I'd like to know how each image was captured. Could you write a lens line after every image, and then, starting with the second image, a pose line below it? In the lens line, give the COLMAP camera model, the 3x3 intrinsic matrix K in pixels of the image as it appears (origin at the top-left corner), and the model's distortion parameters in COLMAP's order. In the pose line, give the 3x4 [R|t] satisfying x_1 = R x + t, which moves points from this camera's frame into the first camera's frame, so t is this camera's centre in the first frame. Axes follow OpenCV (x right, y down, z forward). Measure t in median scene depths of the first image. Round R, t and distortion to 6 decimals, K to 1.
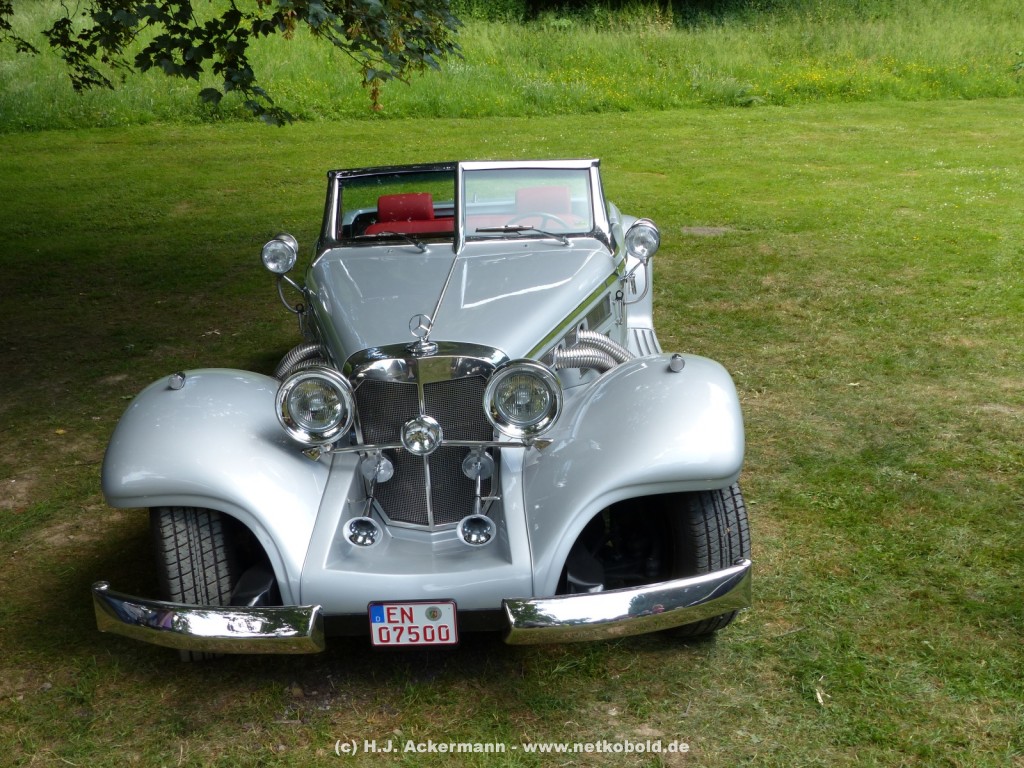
lens RADIAL K [[1239.6, 0, 512.0], [0, 1239.6, 384.0], [0, 0, 1]] dist [-0.035940, -0.005879]
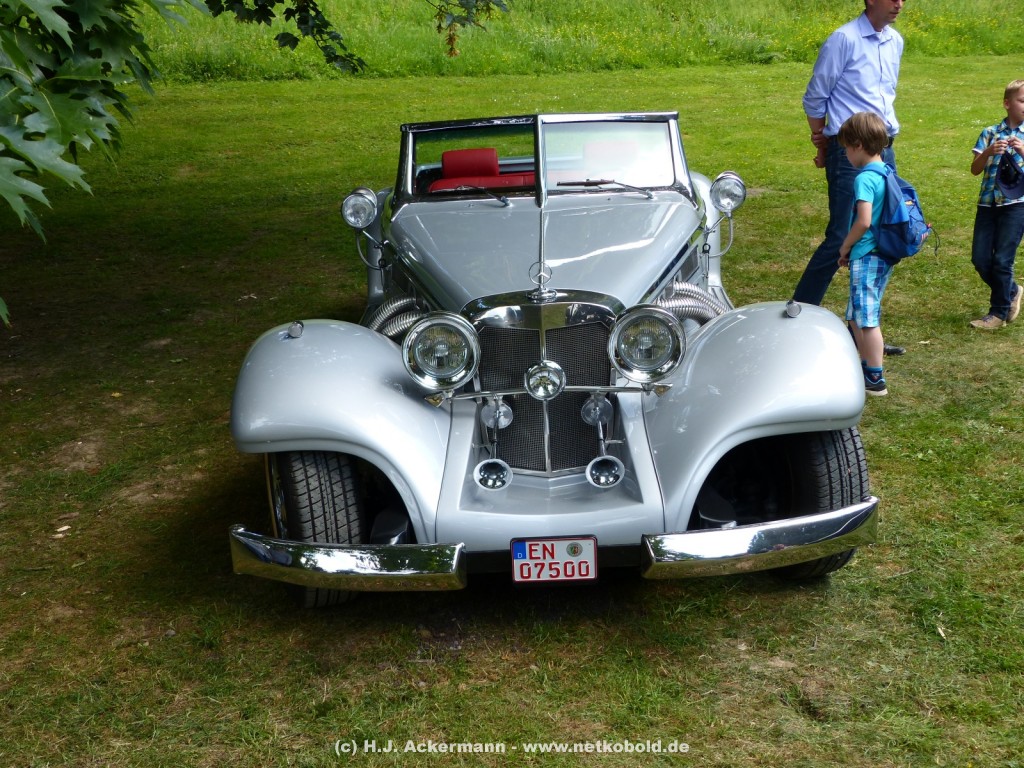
lens RADIAL K [[1332.9, 0, 512.0], [0, 1332.9, 384.0], [0, 0, 1]] dist [-0.034683, 0.025192]
pose [[0.999885, -0.006042, 0.013934, -0.090077], [0.005846, 0.999884, 0.014079, 0.022544], [-0.014017, -0.013996, 0.999804, -0.070126]]
